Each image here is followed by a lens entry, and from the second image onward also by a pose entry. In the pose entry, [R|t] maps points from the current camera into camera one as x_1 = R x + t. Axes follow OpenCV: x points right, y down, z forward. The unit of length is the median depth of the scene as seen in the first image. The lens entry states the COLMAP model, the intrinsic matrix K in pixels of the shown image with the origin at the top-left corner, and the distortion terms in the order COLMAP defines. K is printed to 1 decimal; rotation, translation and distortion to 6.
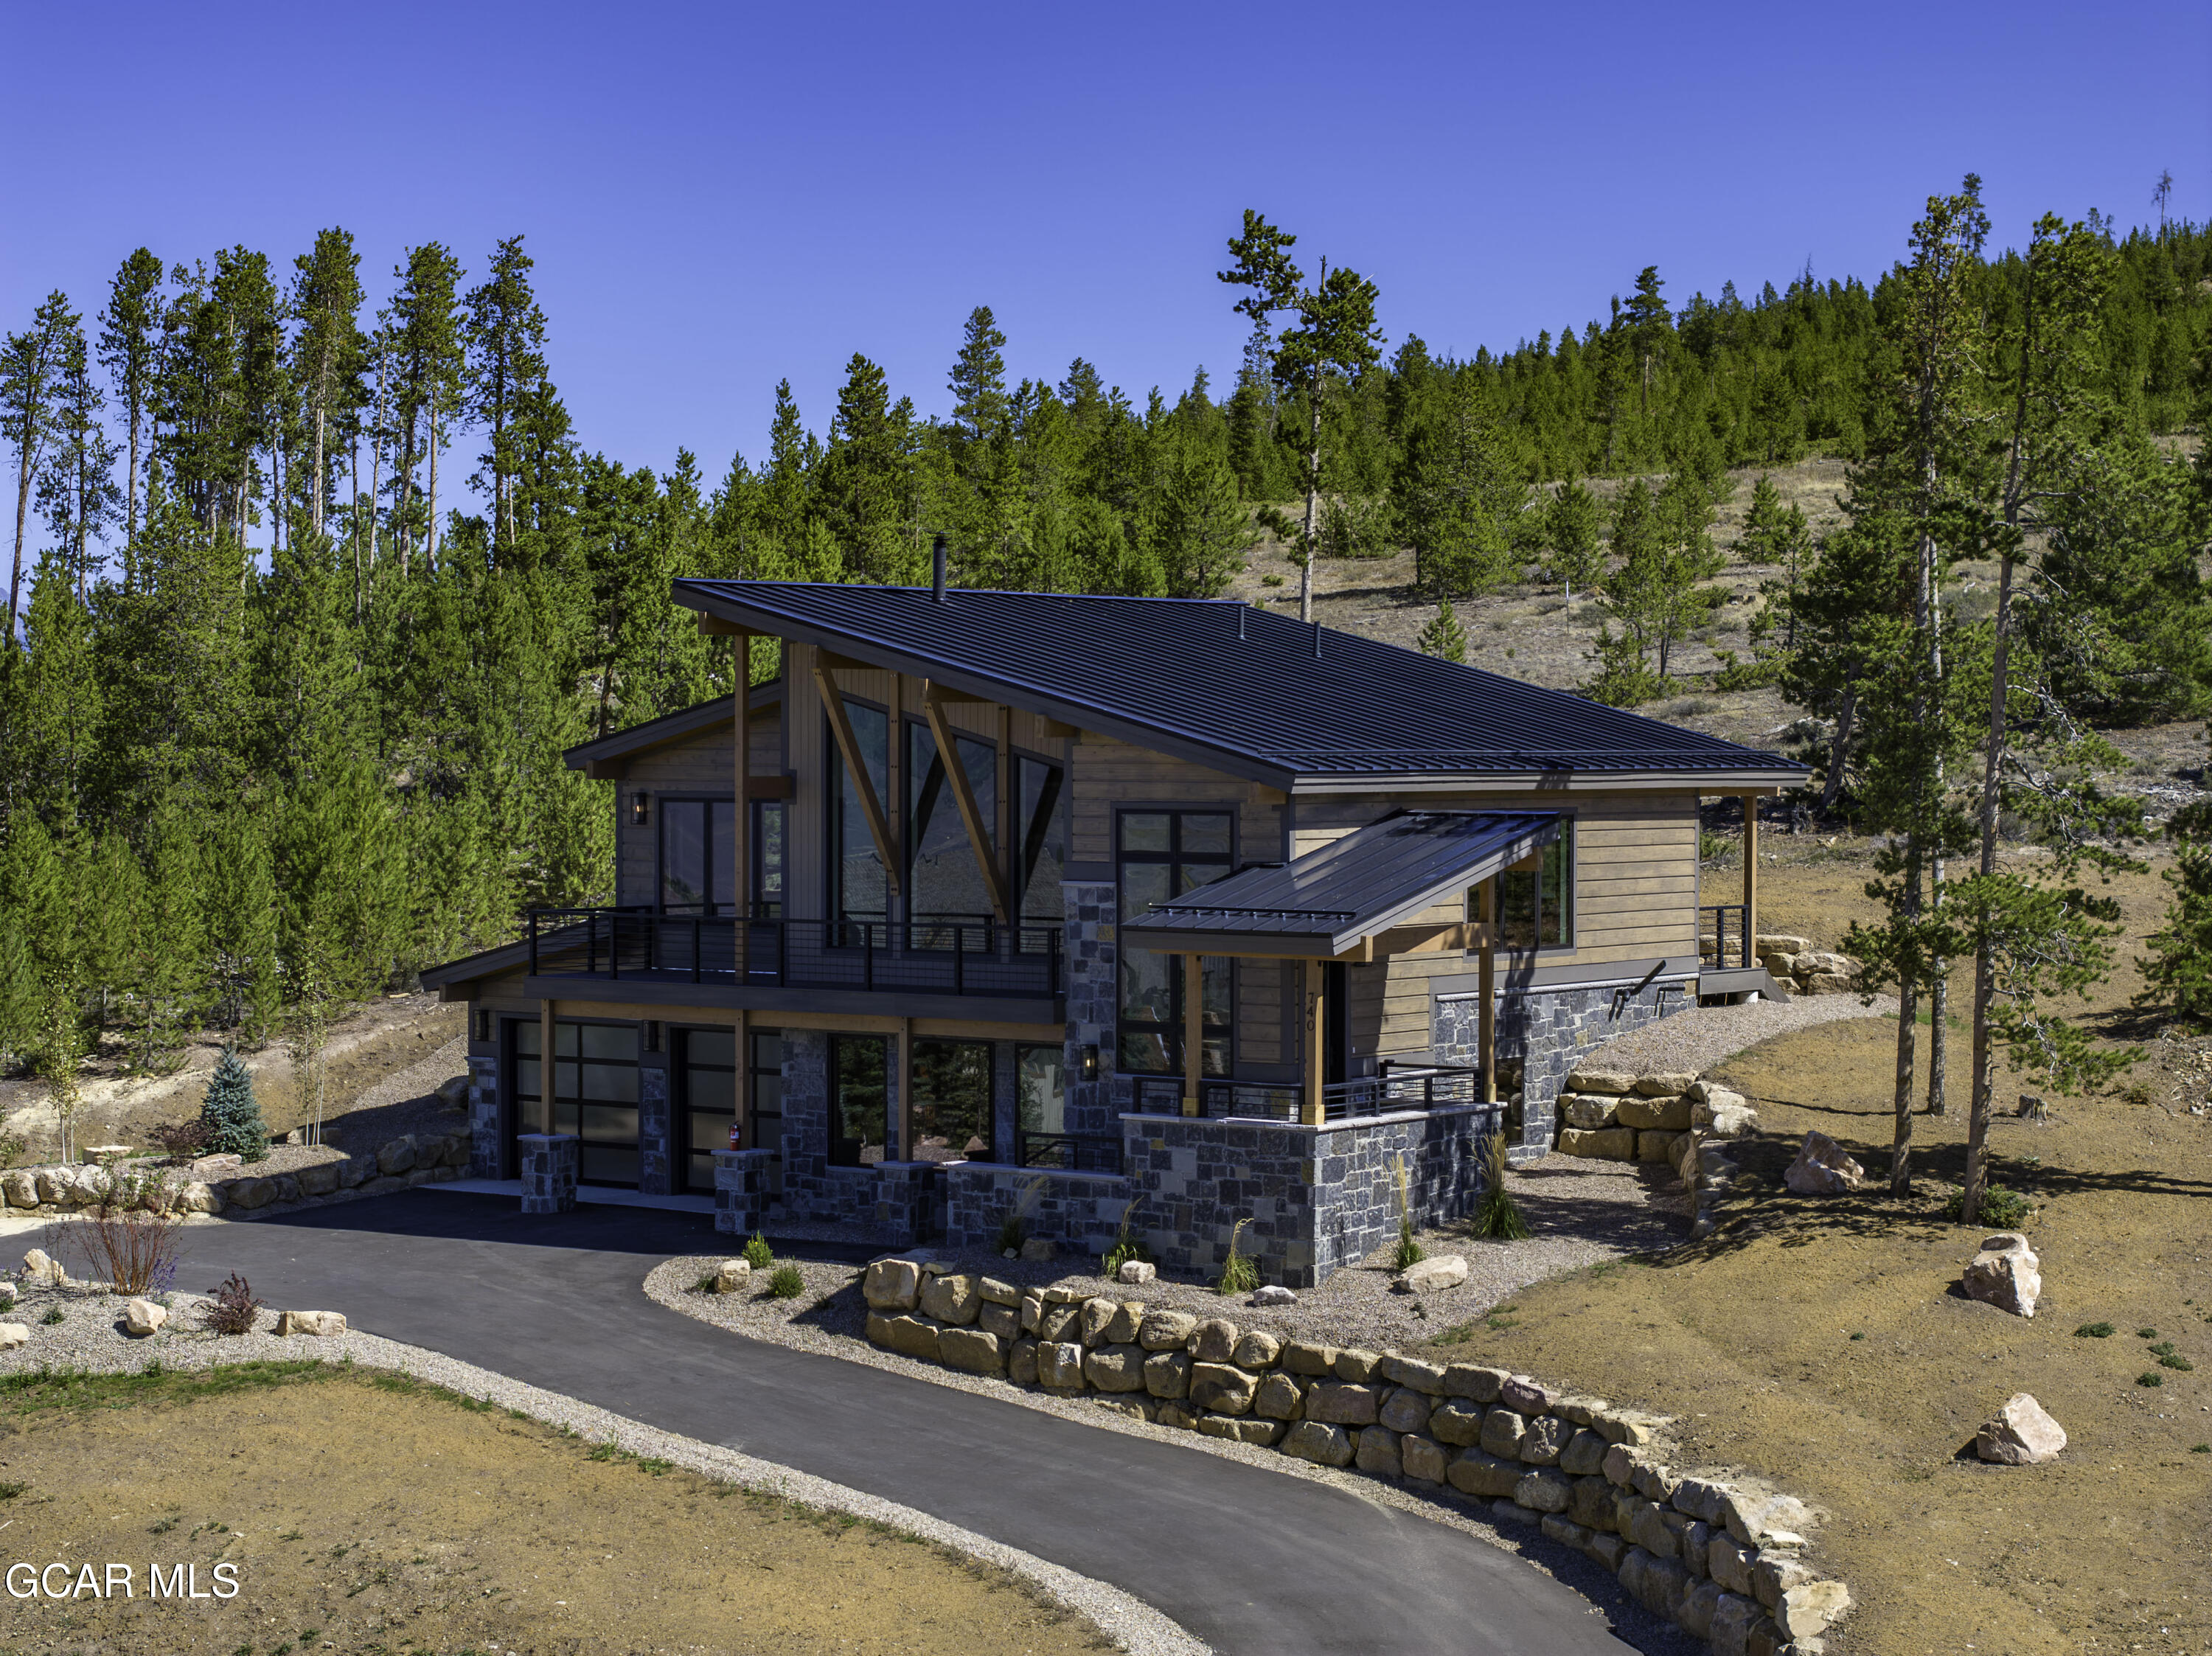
lens RADIAL K [[4421.1, 0, 1106.0], [0, 4421.1, 828.0], [0, 0, 1]] dist [-0.195804, 1.387298]
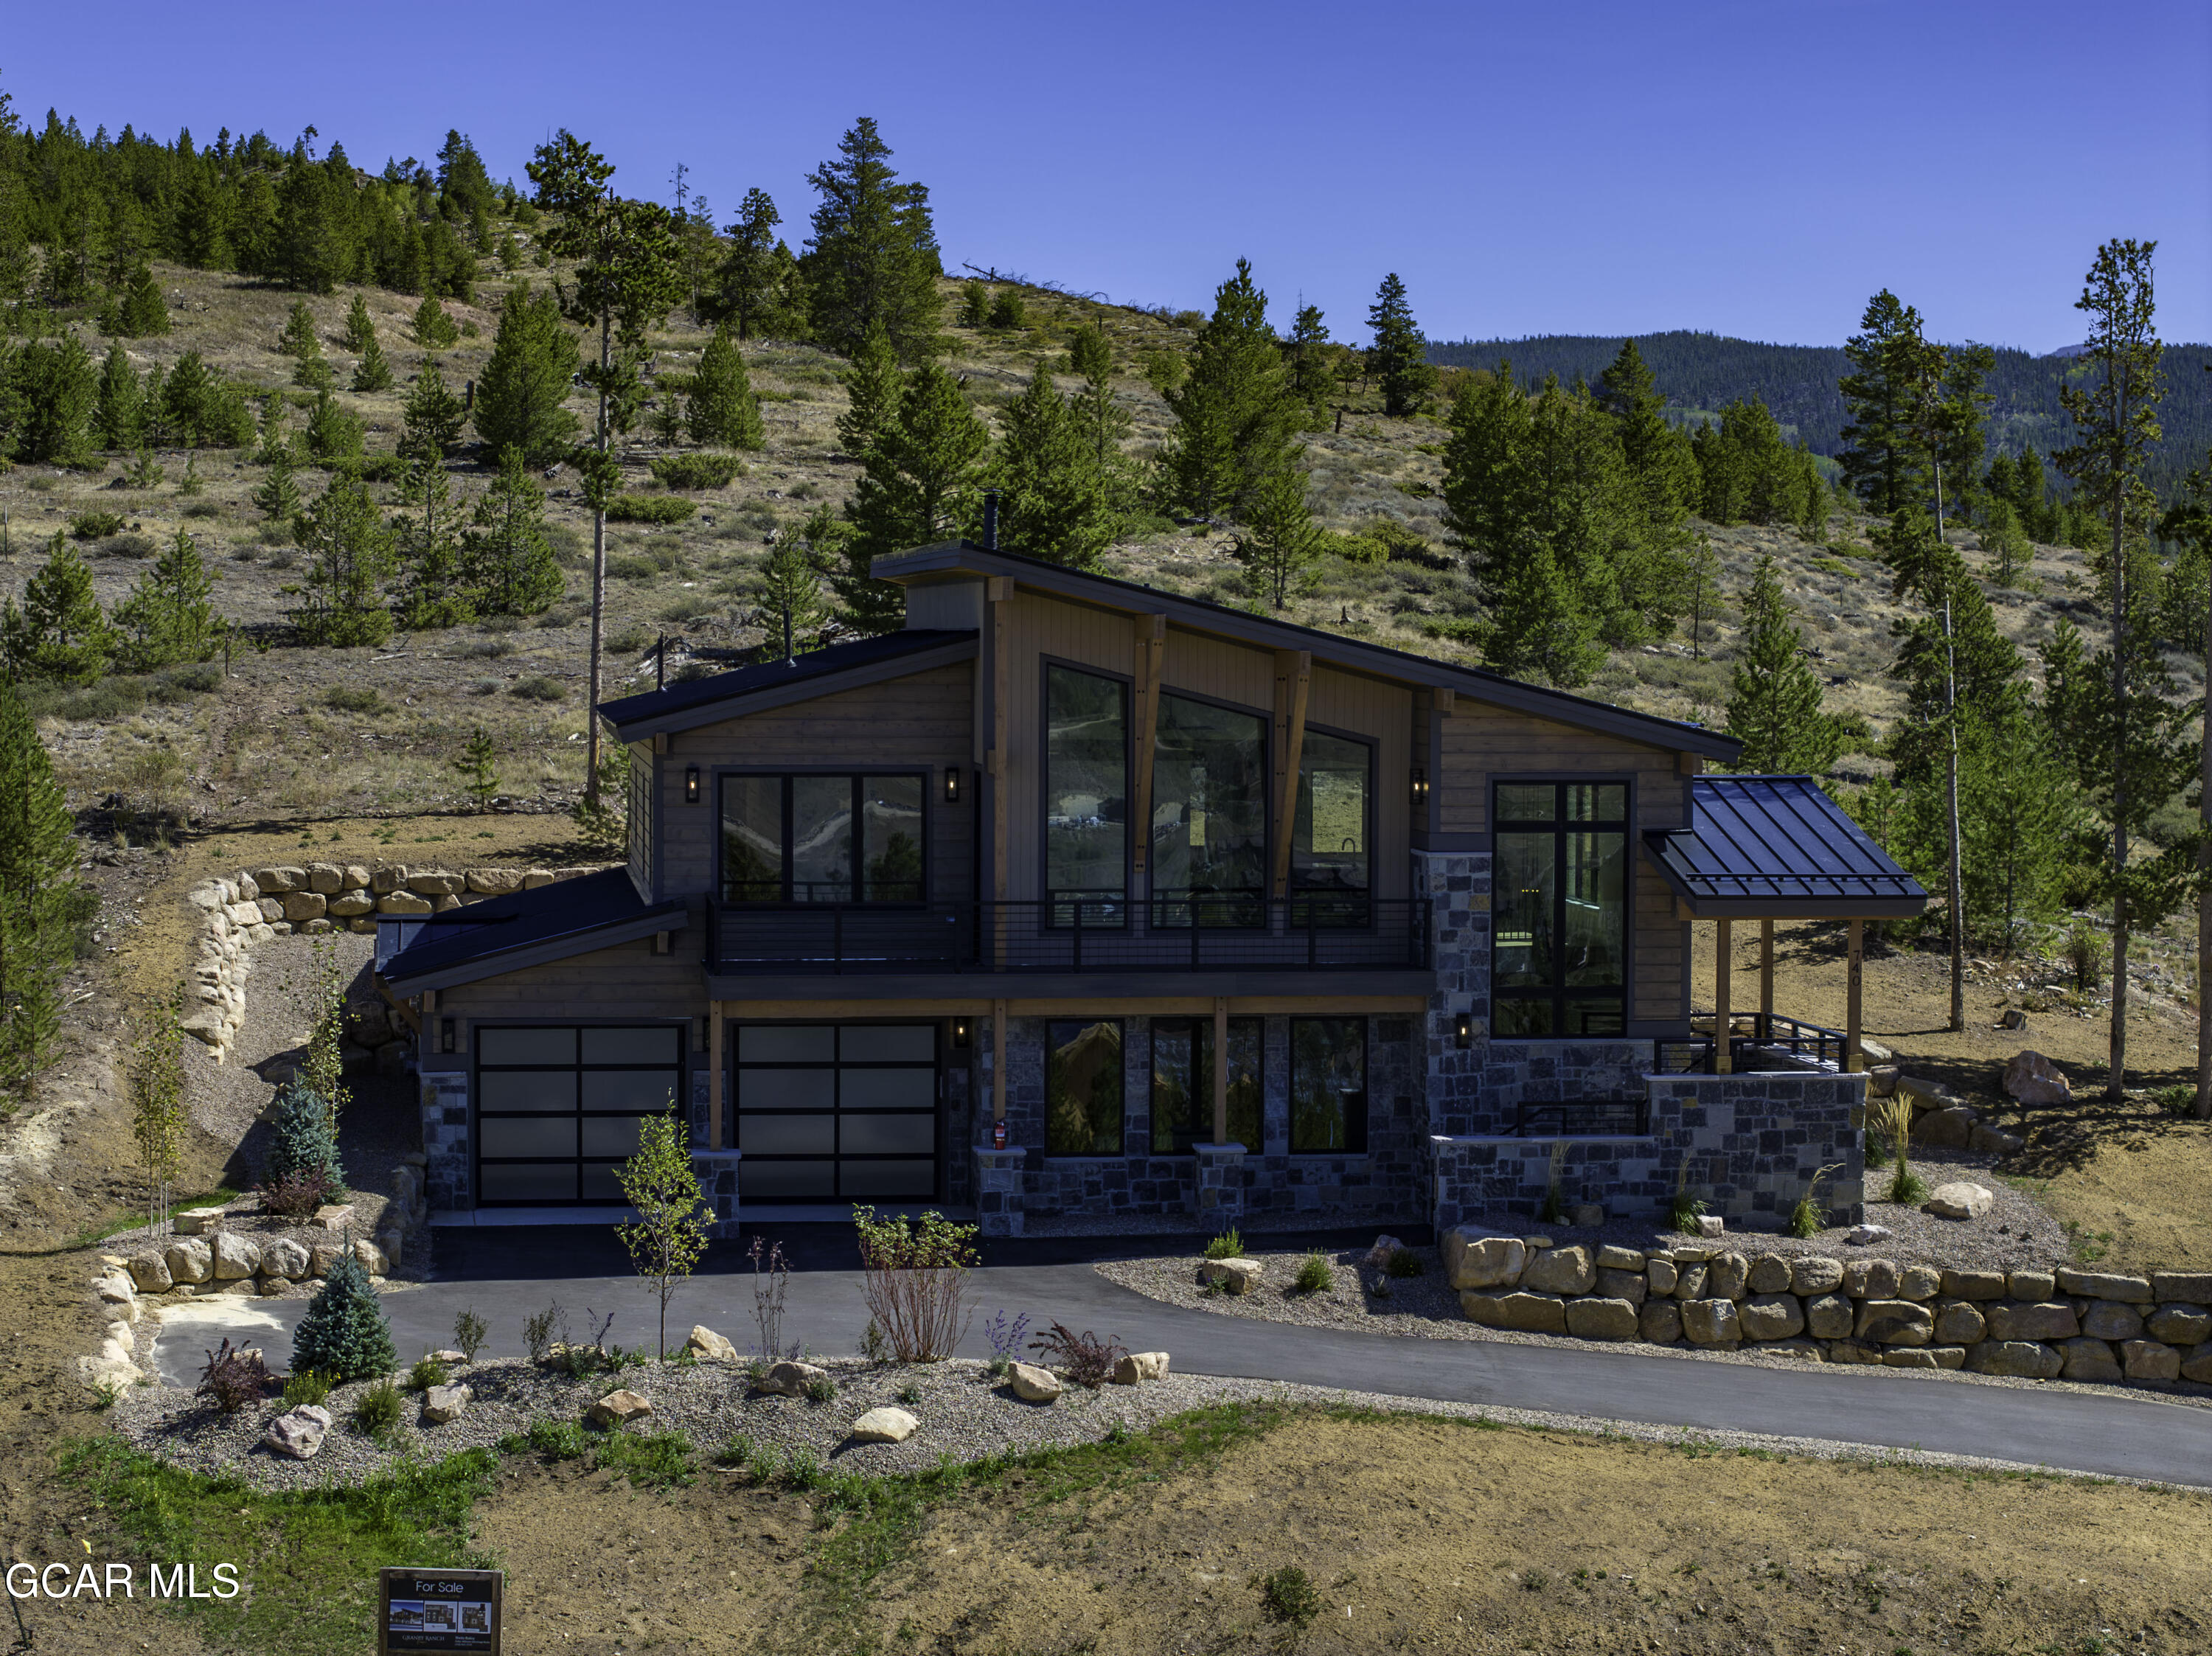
lens RADIAL K [[4421.1, 0, 1106.0], [0, 4421.1, 828.0], [0, 0, 1]] dist [-0.195804, 1.387298]
pose [[0.717402, -0.028068, 0.696094, -0.805915], [0.011090, 0.999522, 0.028873, -0.024800], [-0.696572, -0.012994, 0.717370, 0.347751]]
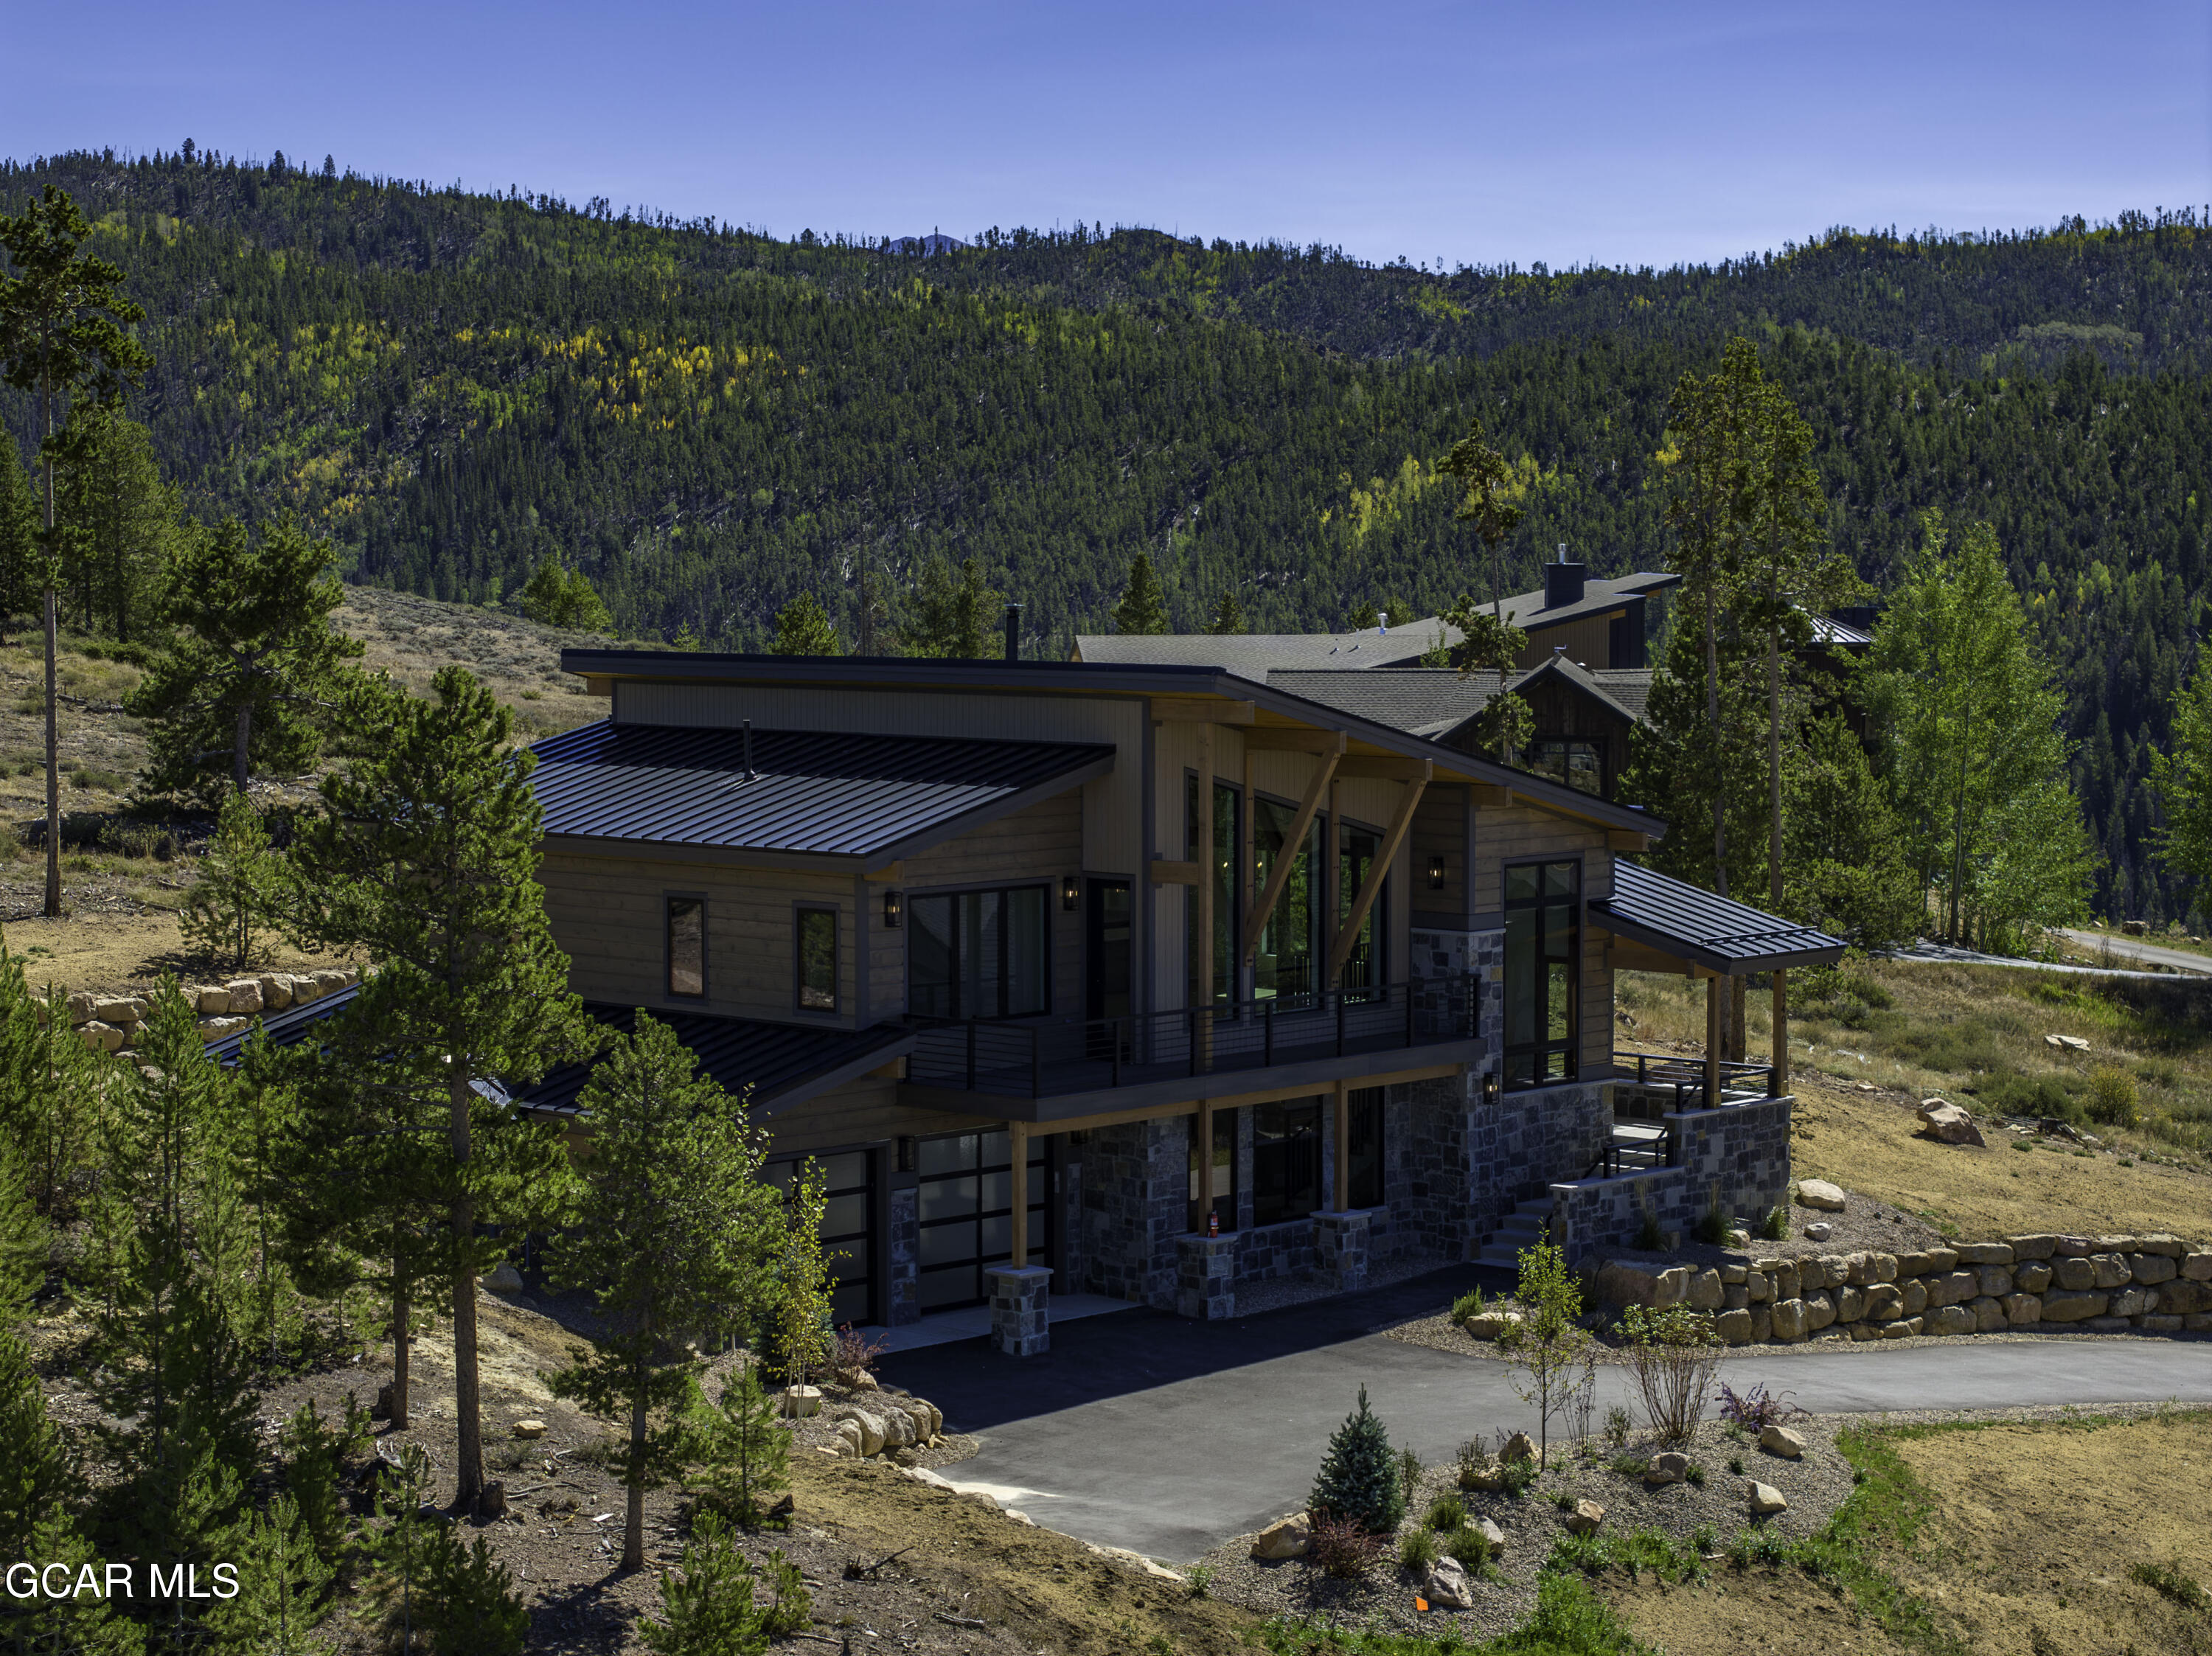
lens RADIAL K [[4421.1, 0, 1106.0], [0, 4421.1, 828.0], [0, 0, 1]] dist [-0.195804, 1.387298]
pose [[0.119371, -0.067215, 0.990572, -1.197402], [0.022510, 0.997633, 0.064981, -0.094787], [-0.992595, 0.014541, 0.120601, 1.009340]]
